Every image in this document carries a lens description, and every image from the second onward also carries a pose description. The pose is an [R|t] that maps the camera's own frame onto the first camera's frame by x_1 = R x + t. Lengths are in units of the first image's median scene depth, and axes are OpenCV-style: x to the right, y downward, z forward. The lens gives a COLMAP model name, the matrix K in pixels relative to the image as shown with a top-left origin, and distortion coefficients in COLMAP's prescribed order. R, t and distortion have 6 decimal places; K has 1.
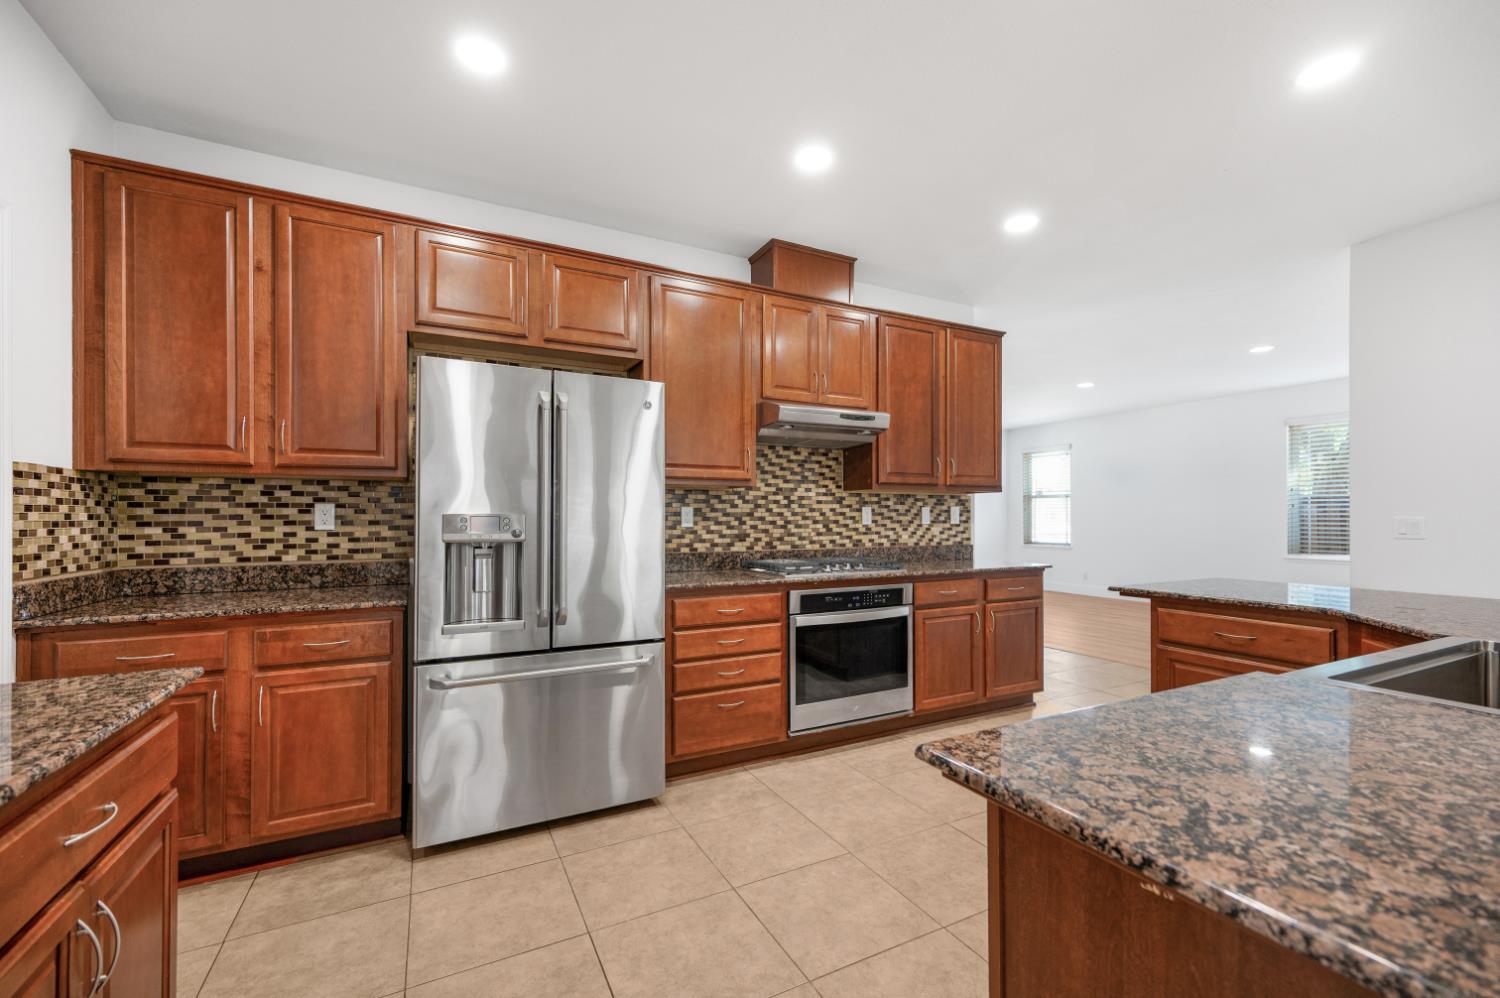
lens RADIAL K [[614.9, 0, 742.5], [0, 614.9, 507.8], [0, 0, 1]] dist [0.008984, 0.000553]
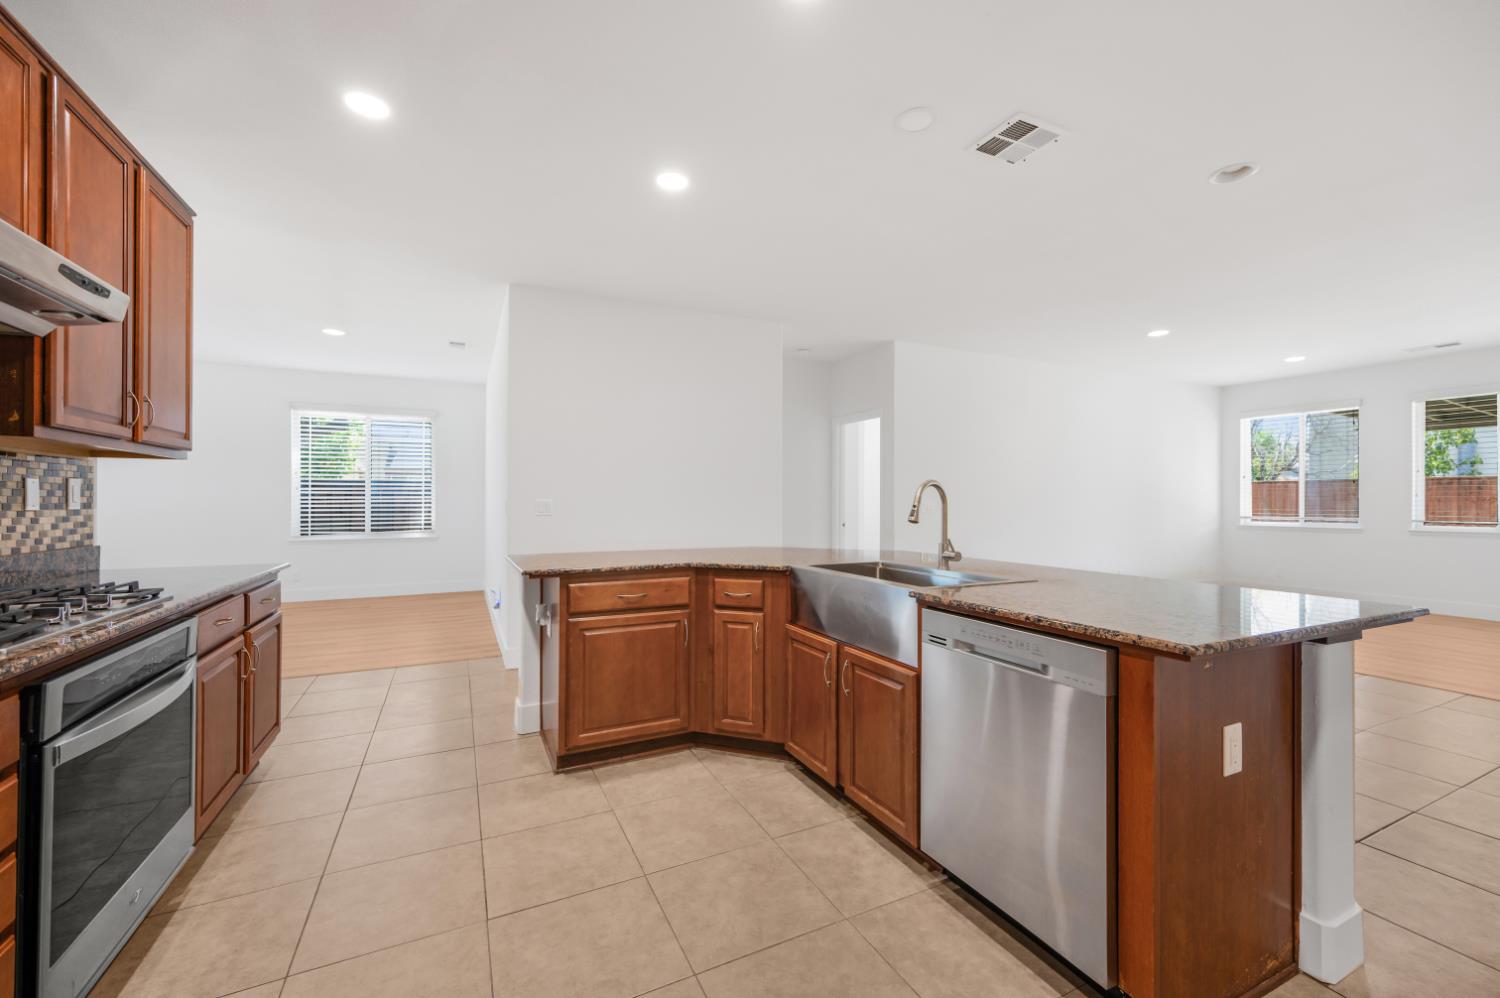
lens RADIAL K [[614.9, 0, 776.1], [0, 614.9, 498.5], [0, 0, 1]] dist [0.008984, 0.000553]
pose [[-0.012583, 0.007408, 0.999893, -0.256190], [-0.017234, 0.999822, -0.007625, 0.010581], [-0.999772, -0.017328, -0.012453, 0.427488]]
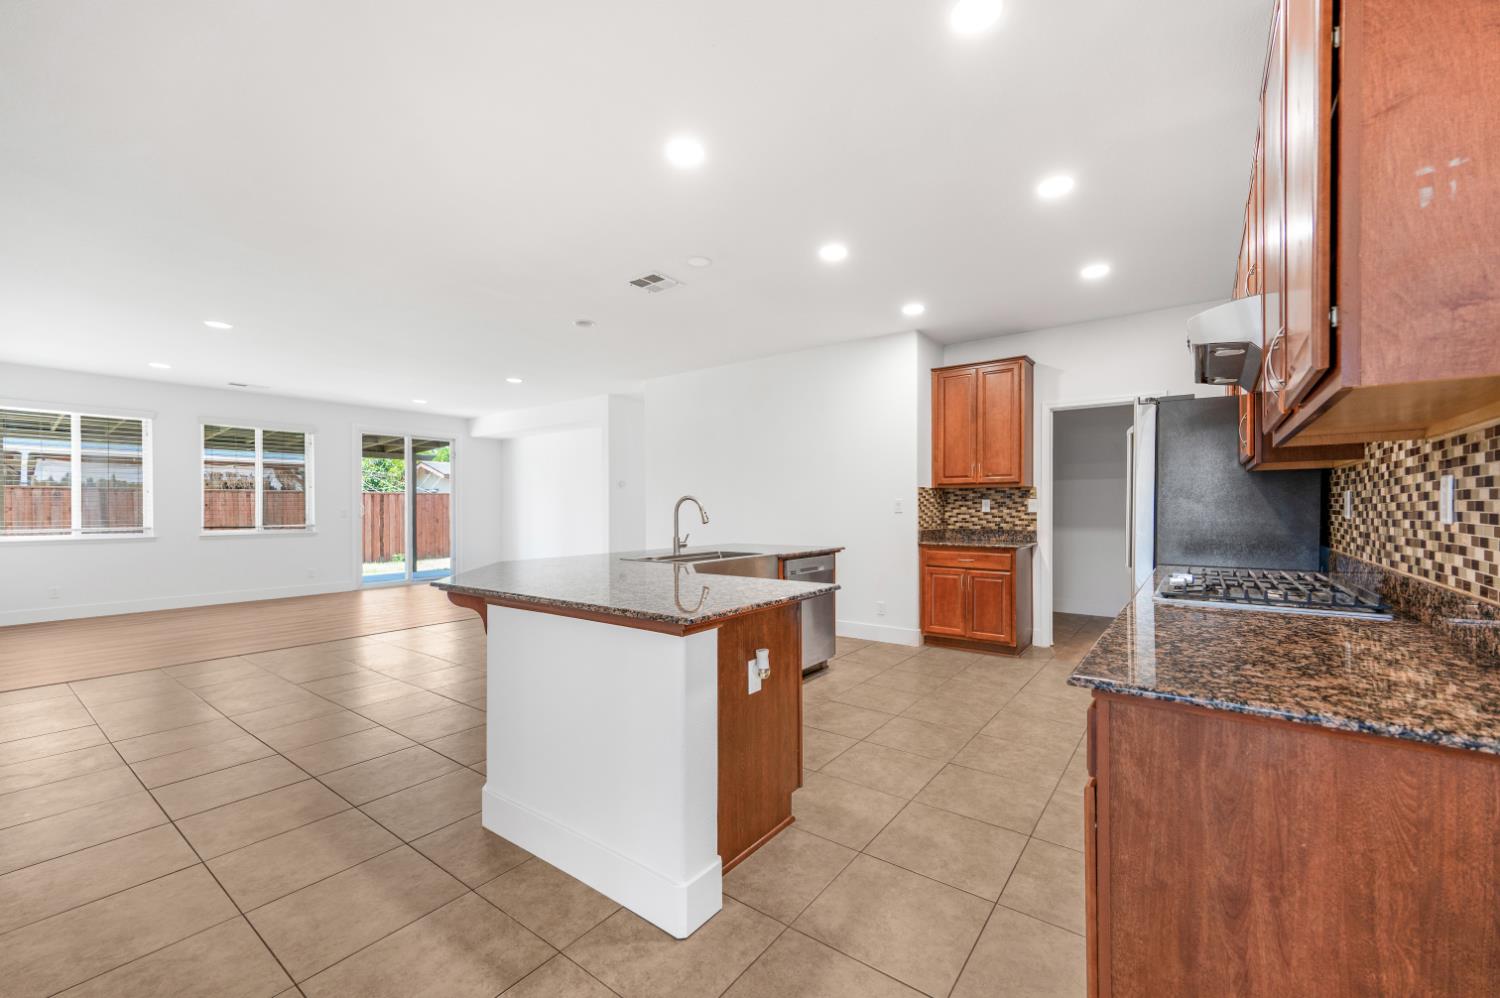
lens RADIAL K [[614.9, 0, 752.1], [0, 614.9, 512.1], [0, 0, 1]] dist [0.008984, 0.000553]
pose [[-0.889377, 0.006366, -0.457130, 0.769966], [0.011894, 0.999887, -0.009216, 0.019592], [0.457020, -0.013633, -0.889352, 1.200127]]
